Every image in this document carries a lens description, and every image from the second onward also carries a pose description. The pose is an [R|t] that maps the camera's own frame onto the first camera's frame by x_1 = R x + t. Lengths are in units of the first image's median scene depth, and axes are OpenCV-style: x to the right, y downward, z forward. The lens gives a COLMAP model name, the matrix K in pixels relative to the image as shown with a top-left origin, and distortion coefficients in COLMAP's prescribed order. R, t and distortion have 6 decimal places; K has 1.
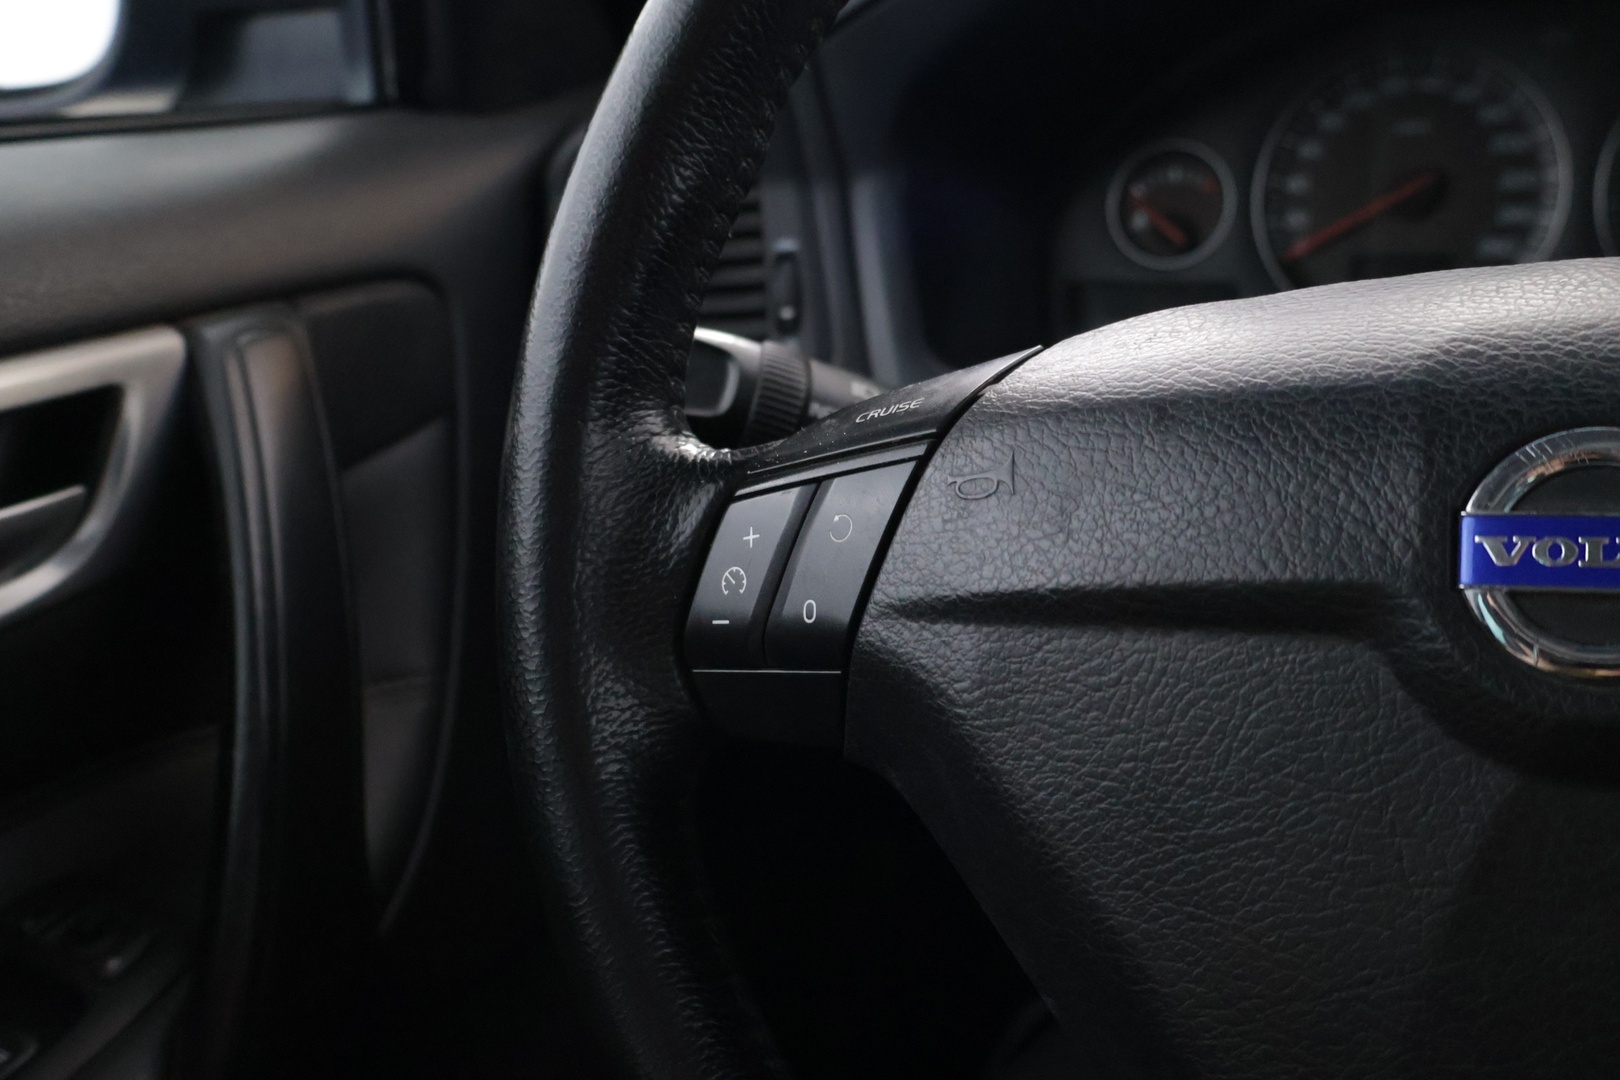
lens RADIAL K [[1622.8, 0, 794.6], [0, 1622.8, 543.2], [0, 0, 1]] dist [0.015152, 0.000000]
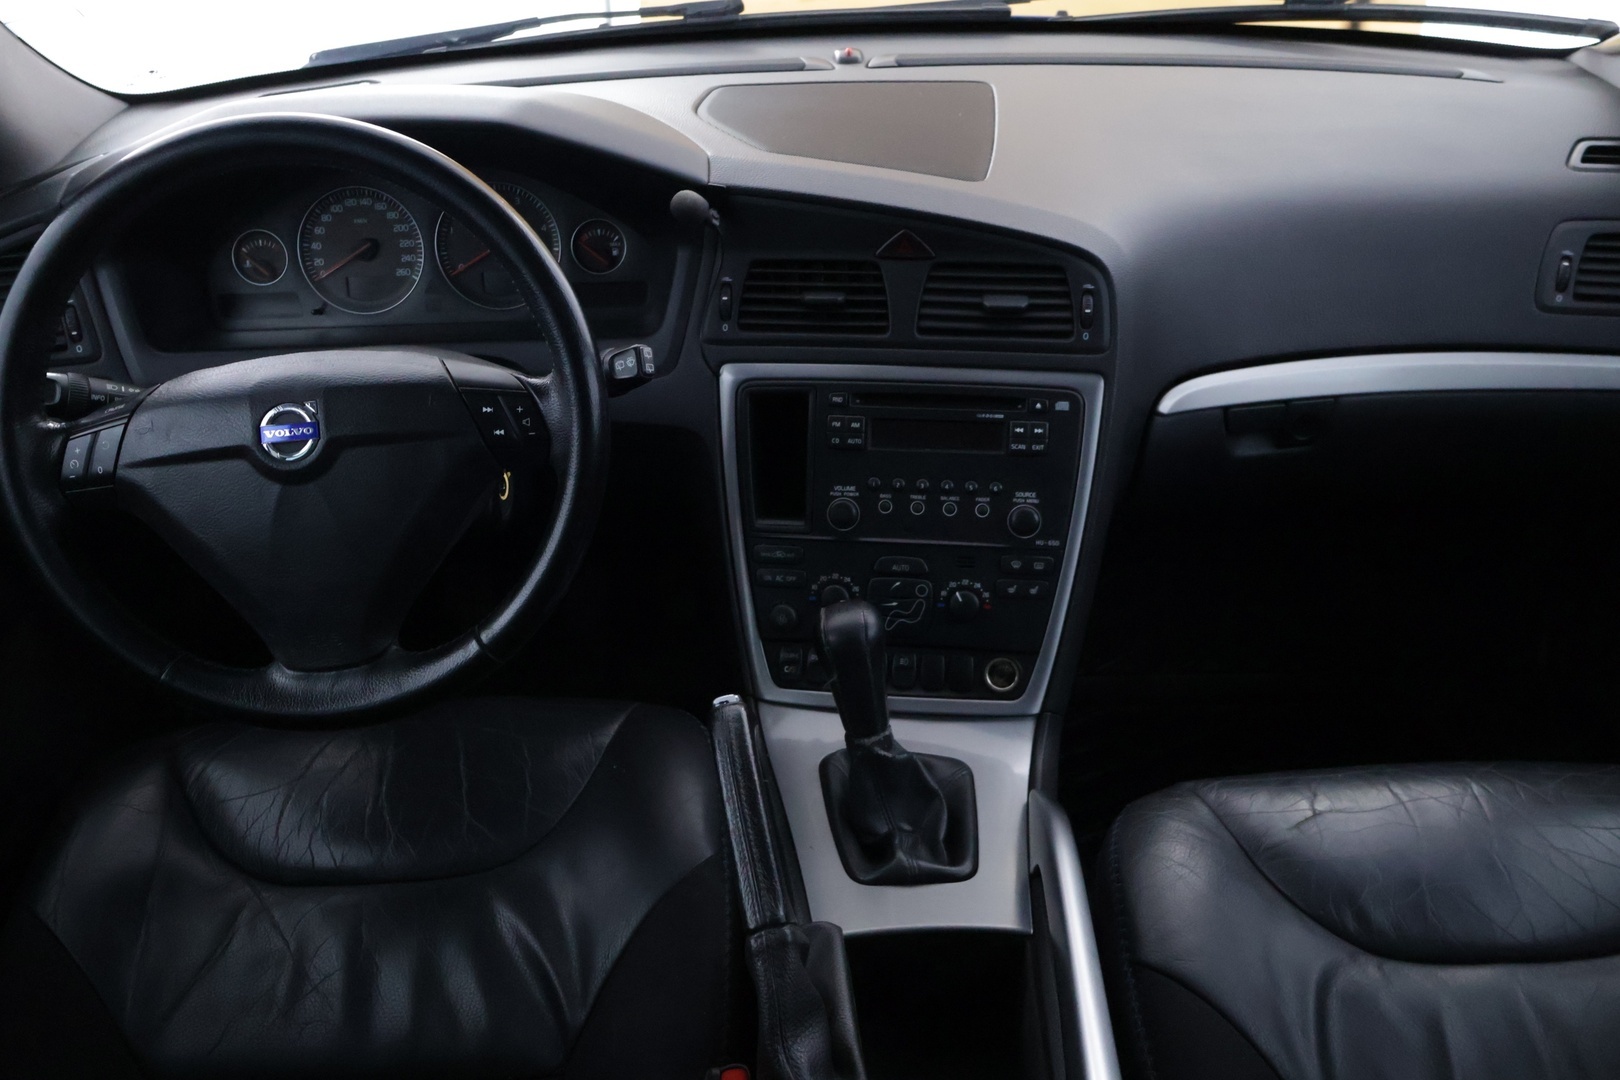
lens RADIAL K [[1473.2, 0, 799.6], [0, 1473.2, 555.0], [0, 0, 1]] dist [0.009257, 0.000000]
pose [[0.901229, -0.157503, 0.403707, 0.051997], [0.101397, 0.982393, 0.156918, -0.116725], [-0.421314, -0.100484, 0.901331, -2.382459]]
